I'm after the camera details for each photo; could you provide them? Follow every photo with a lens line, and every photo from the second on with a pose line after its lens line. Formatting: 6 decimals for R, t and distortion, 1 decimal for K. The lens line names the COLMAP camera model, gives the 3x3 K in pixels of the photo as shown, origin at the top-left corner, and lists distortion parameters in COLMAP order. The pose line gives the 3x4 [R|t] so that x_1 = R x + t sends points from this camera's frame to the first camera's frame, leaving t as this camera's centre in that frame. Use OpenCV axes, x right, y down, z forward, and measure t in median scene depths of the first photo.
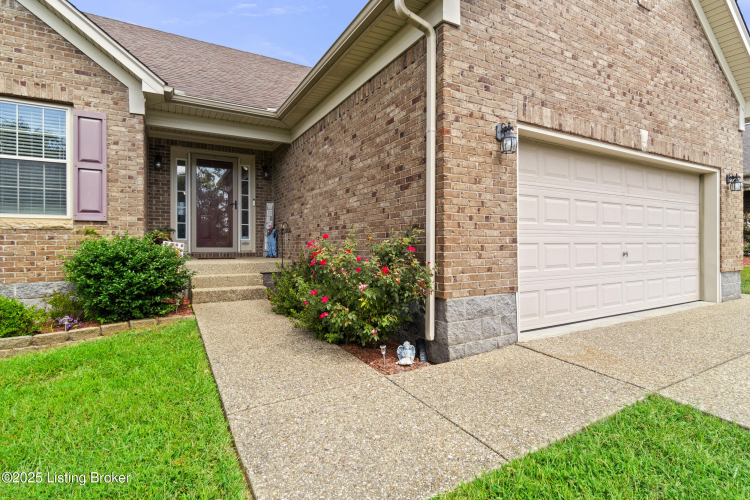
lens RADIAL K [[372.0, 0, 375.0], [0, 372.0, 250.0], [0, 0, 1]] dist [-0.001041, -0.000157]
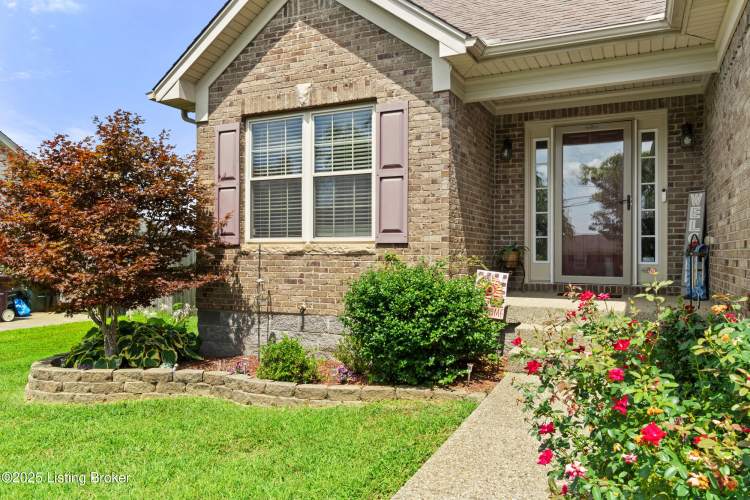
lens RADIAL K [[551.4, 0, 375.0], [0, 551.4, 250.0], [0, 0, 1]] dist [0.000493, -0.004450]
pose [[0.561772, 0.003896, -0.827283, 0.164186], [-0.018984, 0.999786, -0.008183, -0.053193], [0.827074, 0.020301, 0.561726, 0.318449]]
